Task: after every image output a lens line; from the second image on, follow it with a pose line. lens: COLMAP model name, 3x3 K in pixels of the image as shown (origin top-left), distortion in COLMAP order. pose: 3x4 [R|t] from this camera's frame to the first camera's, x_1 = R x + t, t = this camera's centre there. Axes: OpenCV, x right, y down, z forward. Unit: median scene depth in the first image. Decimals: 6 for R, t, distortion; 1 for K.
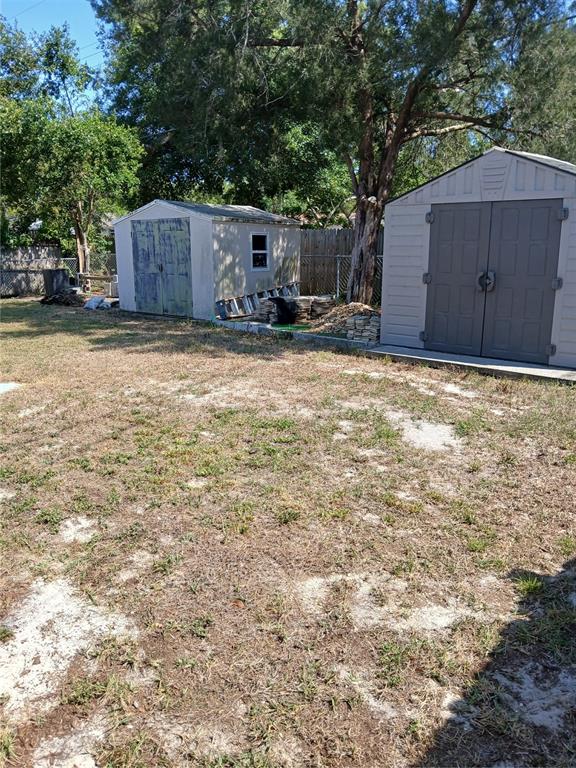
lens RADIAL K [[599.7, 0, 285.6], [0, 599.7, 390.4], [0, 0, 1]] dist [0.012066, -0.004363]
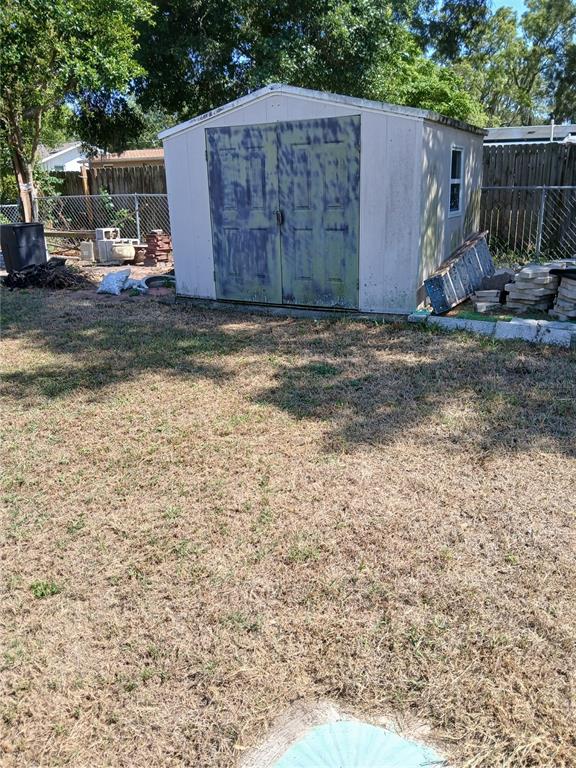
lens RADIAL K [[599.7, 0, 290.8], [0, 599.7, 375.8], [0, 0, 1]] dist [0.012066, -0.004363]
pose [[0.982150, -0.077293, 0.171484, -0.291180], [0.064833, 0.994912, 0.077115, -0.101763], [-0.176572, -0.064620, 0.982164, 0.451884]]
